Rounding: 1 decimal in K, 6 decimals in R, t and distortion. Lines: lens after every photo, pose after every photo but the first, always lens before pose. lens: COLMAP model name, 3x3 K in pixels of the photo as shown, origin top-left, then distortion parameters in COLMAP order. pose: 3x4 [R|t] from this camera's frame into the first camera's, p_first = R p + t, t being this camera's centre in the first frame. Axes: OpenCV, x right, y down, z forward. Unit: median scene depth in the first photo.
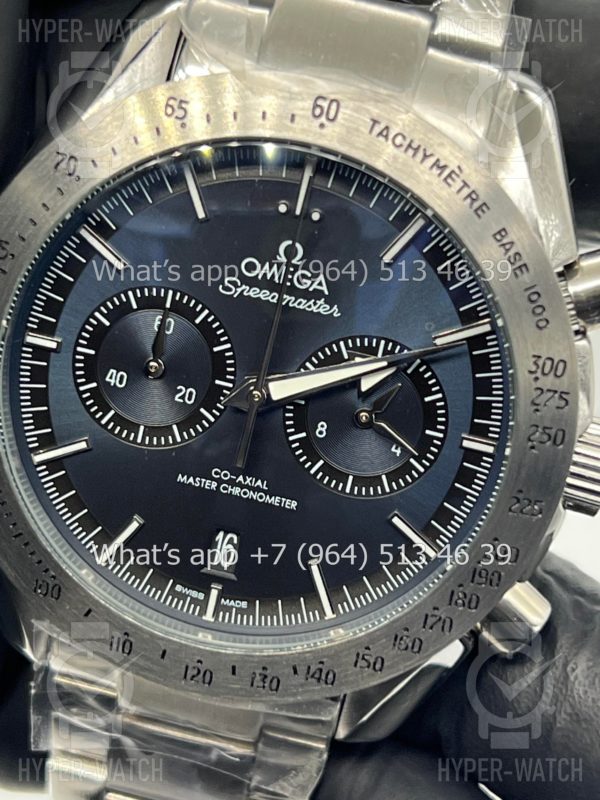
lens RADIAL K [[1994.7, 0, 300.0], [0, 1994.7, 400.0], [0, 0, 1]] dist [0.179061, 0.232328]
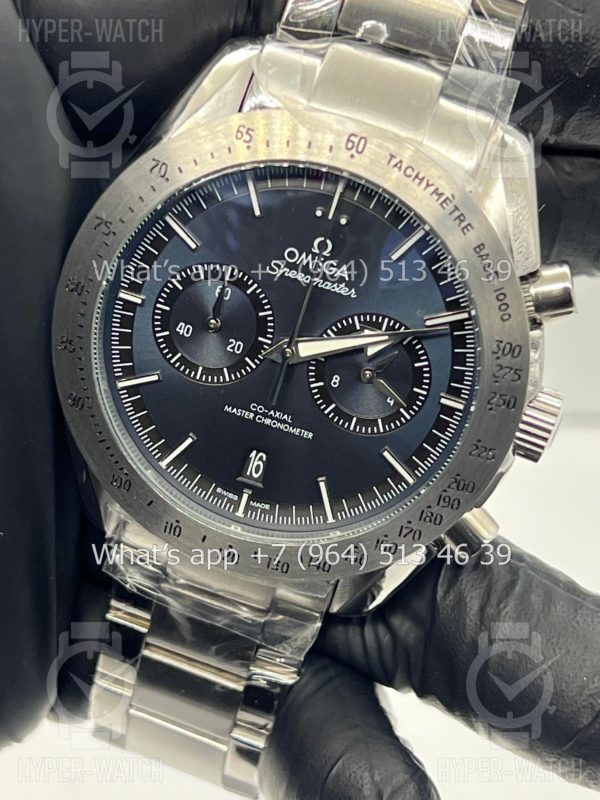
lens RADIAL K [[1994.7, 0, 300.0], [0, 1994.7, 400.0], [0, 0, 1]] dist [0.179061, 0.232328]
pose [[0.996188, 0.081801, -0.030297, 0.028682], [-0.079881, 0.995002, 0.059909, -0.050404], [0.035047, -0.057260, 0.997744, -0.323942]]
